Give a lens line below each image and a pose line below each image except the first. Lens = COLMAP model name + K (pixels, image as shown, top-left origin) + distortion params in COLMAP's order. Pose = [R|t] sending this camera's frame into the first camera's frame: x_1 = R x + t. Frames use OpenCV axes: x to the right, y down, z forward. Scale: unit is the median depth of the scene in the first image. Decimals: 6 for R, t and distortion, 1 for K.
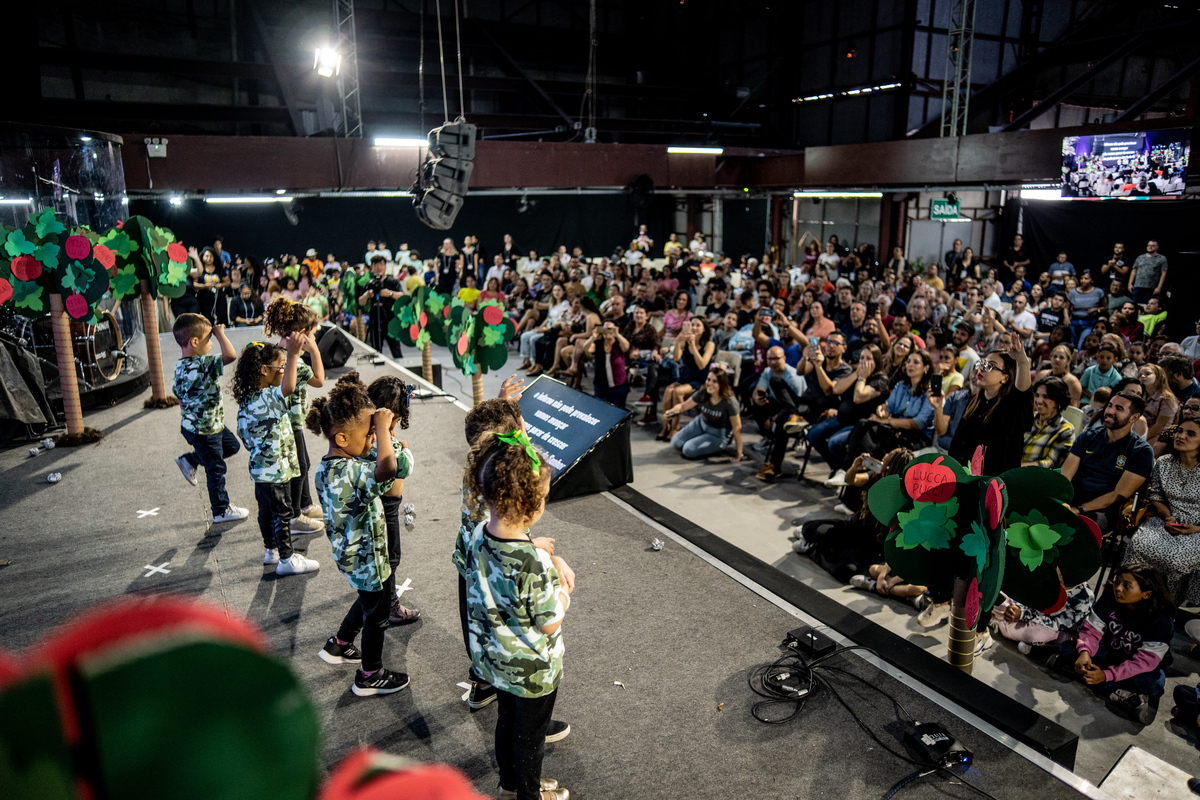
lens RADIAL K [[816.9, 0, 596.0], [0, 816.9, 403.0], [0, 0, 1]] dist [-0.112129, 0.125232]
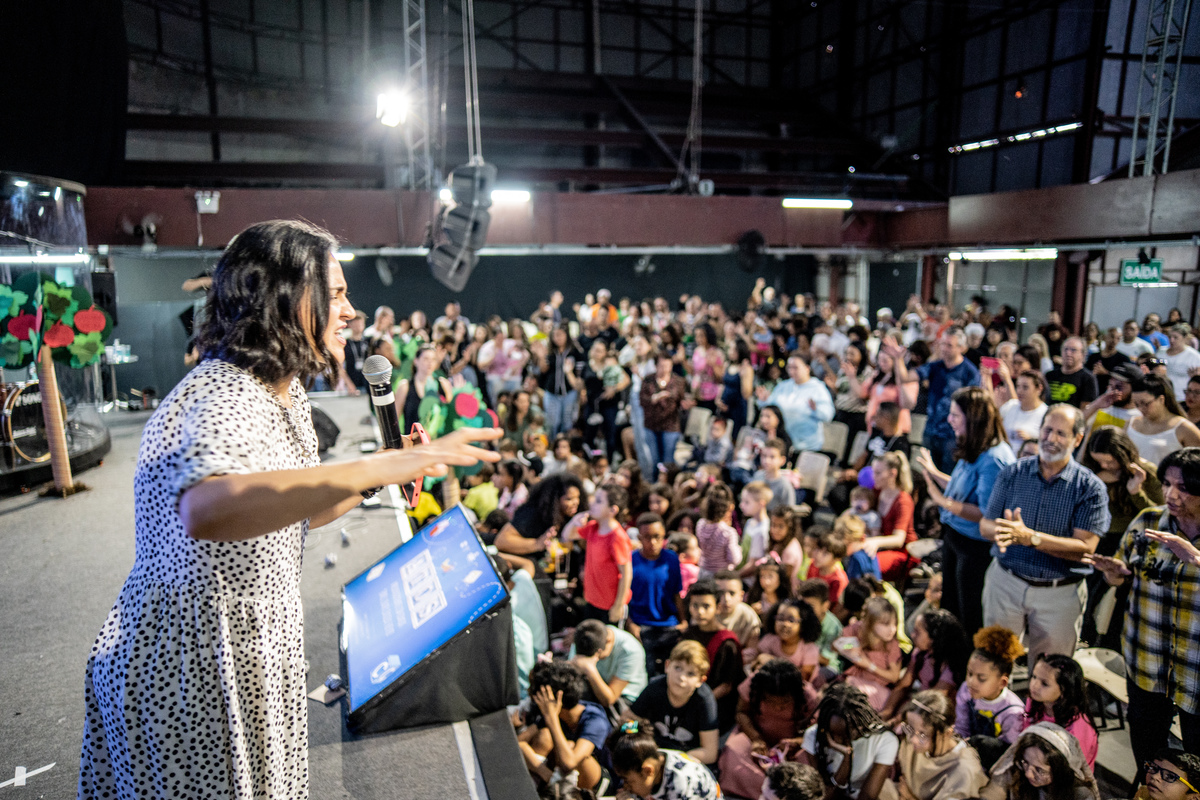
lens RADIAL K [[816.9, 0, 596.0], [0, 816.9, 403.0], [0, 0, 1]] dist [-0.112129, 0.125232]
pose [[0.980011, 0.036432, -0.195578, 0.064426], [-0.050699, 0.996366, -0.068442, -0.028463], [0.192374, 0.076990, 0.978297, 0.124127]]
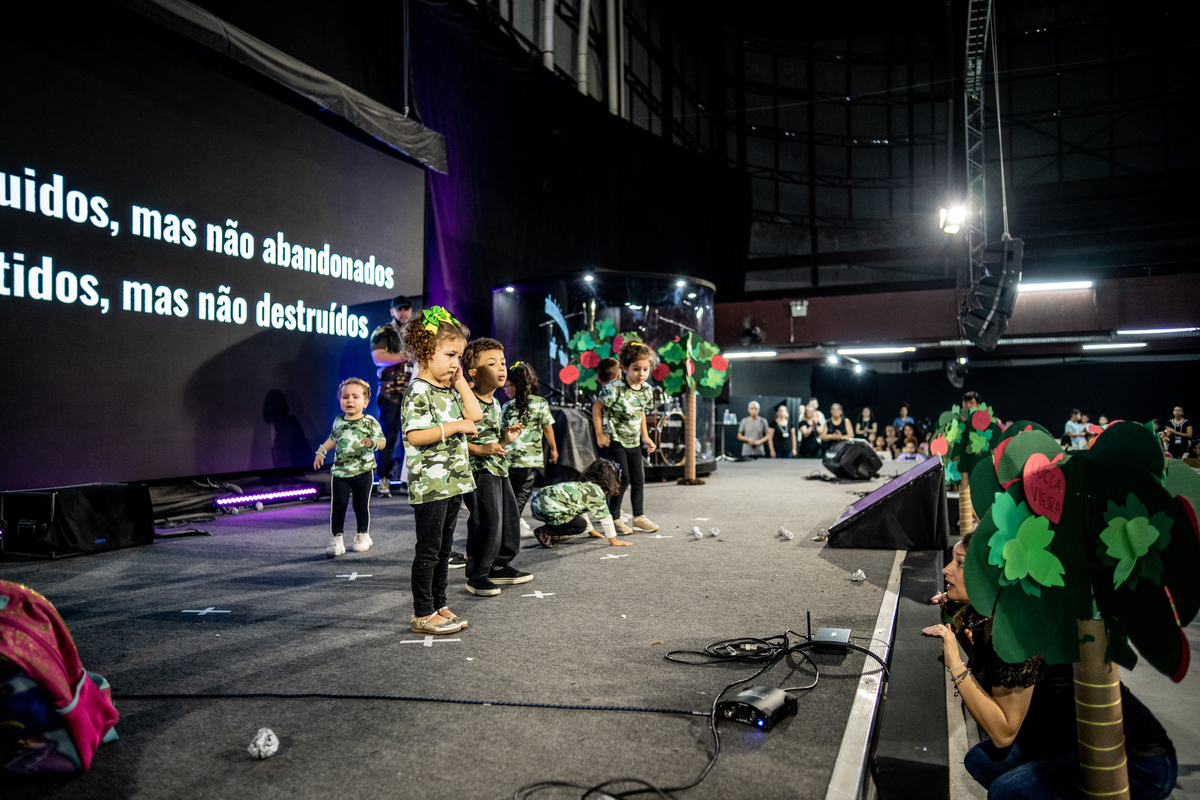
lens RADIAL K [[816.9, 0, 596.0], [0, 816.9, 403.0], [0, 0, 1]] dist [-0.112129, 0.125232]
pose [[0.615518, -0.012117, -0.788030, 0.149708], [-0.185727, 0.969491, -0.159976, 0.046559], [0.765926, 0.244826, 0.594489, 0.053967]]
